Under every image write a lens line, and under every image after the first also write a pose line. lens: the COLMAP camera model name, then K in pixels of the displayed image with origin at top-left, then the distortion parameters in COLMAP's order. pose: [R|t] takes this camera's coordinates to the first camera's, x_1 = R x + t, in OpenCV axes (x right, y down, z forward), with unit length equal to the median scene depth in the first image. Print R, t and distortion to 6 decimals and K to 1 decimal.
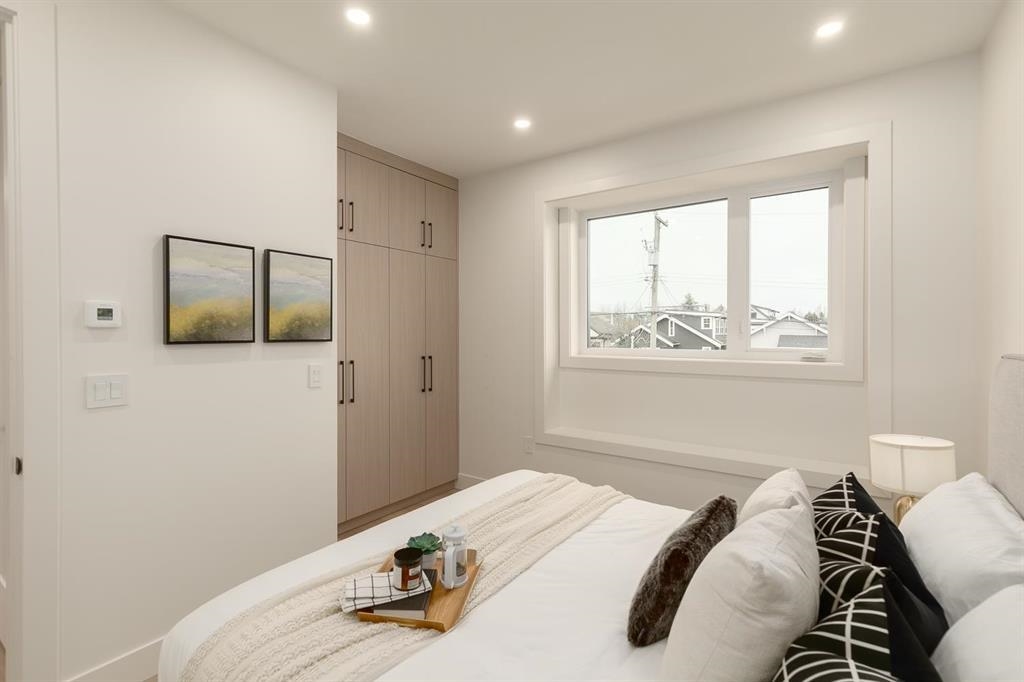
lens RADIAL K [[480.8, 0, 513.1], [0, 480.8, 337.0], [0, 0, 1]] dist [0.000311, -0.000015]
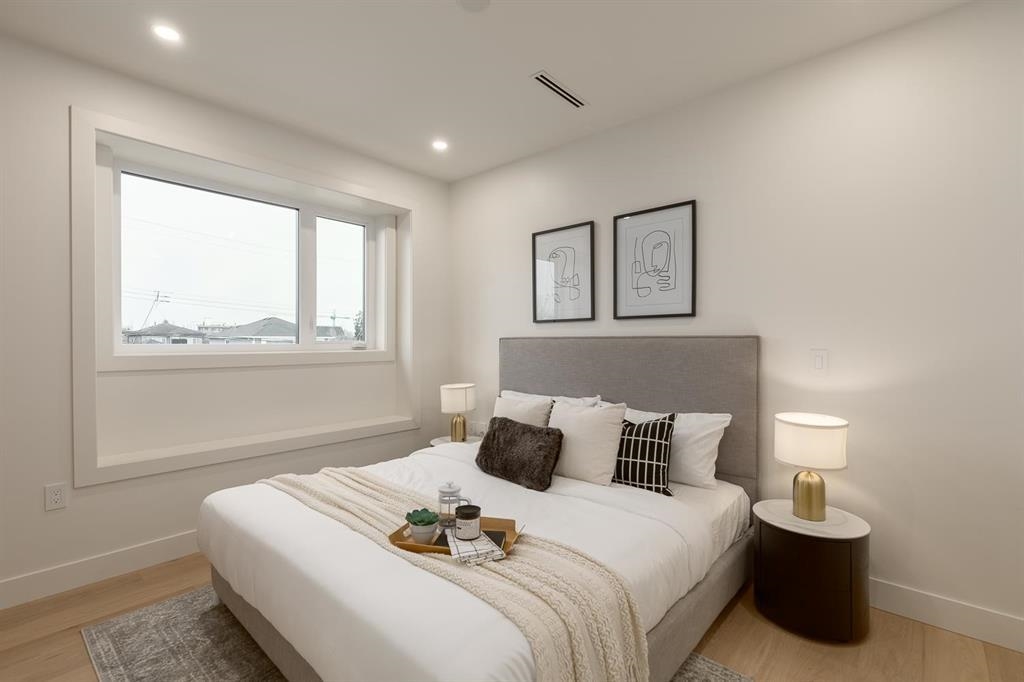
lens RADIAL K [[466.7, 0, 514.6], [0, 466.7, 345.7], [0, 0, 1]] dist [0.004016, 0.000128]
pose [[0.101305, -0.010082, 0.994804, -0.678504], [0.000004, 0.999949, 0.010133, 0.026289], [-0.994855, -0.001022, 0.101300, 0.423449]]
